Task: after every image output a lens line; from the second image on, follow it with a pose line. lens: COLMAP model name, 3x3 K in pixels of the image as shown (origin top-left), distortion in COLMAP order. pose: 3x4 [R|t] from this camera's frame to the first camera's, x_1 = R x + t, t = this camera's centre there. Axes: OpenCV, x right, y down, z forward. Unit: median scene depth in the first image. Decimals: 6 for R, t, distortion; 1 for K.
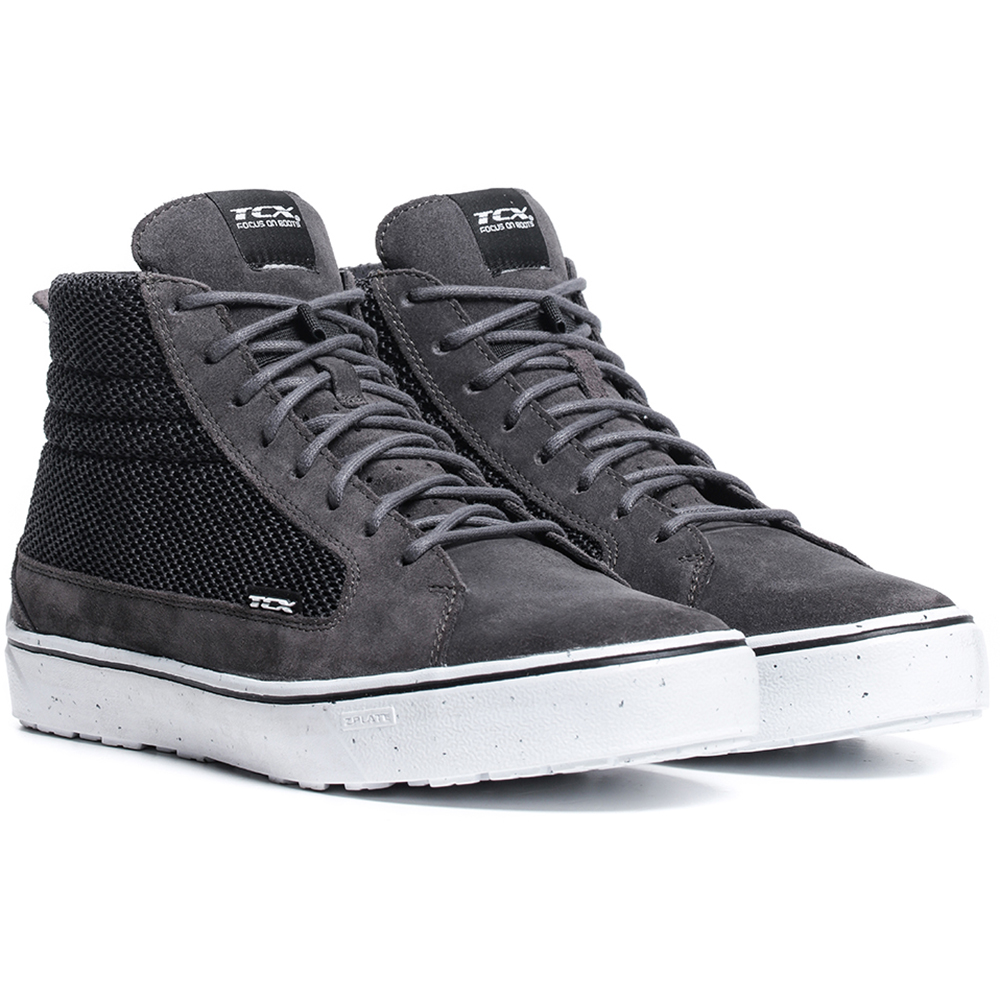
lens RADIAL K [[4721.2, 0, 499.9], [0, 4721.2, 500.4], [0, 0, 1]] dist [-0.112911, 0.000000]
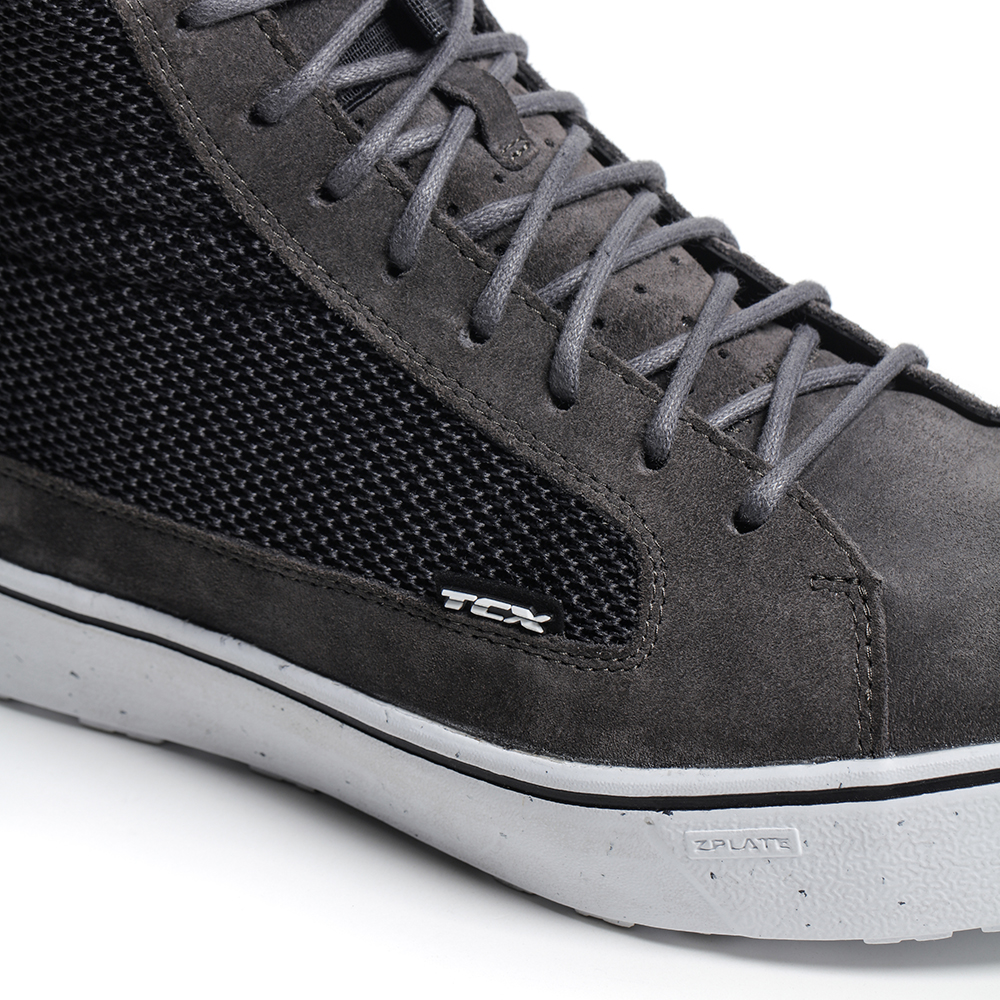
lens RADIAL K [[4721.2, 0, 499.4], [0, 4721.2, 500.0], [0, 0, 1]] dist [-0.112911, 0.000000]
pose [[0.963498, -0.157498, 0.216485, -0.160500], [0.073074, 0.932653, 0.353298, -0.179889], [-0.257549, -0.324582, 0.910118, 0.486039]]
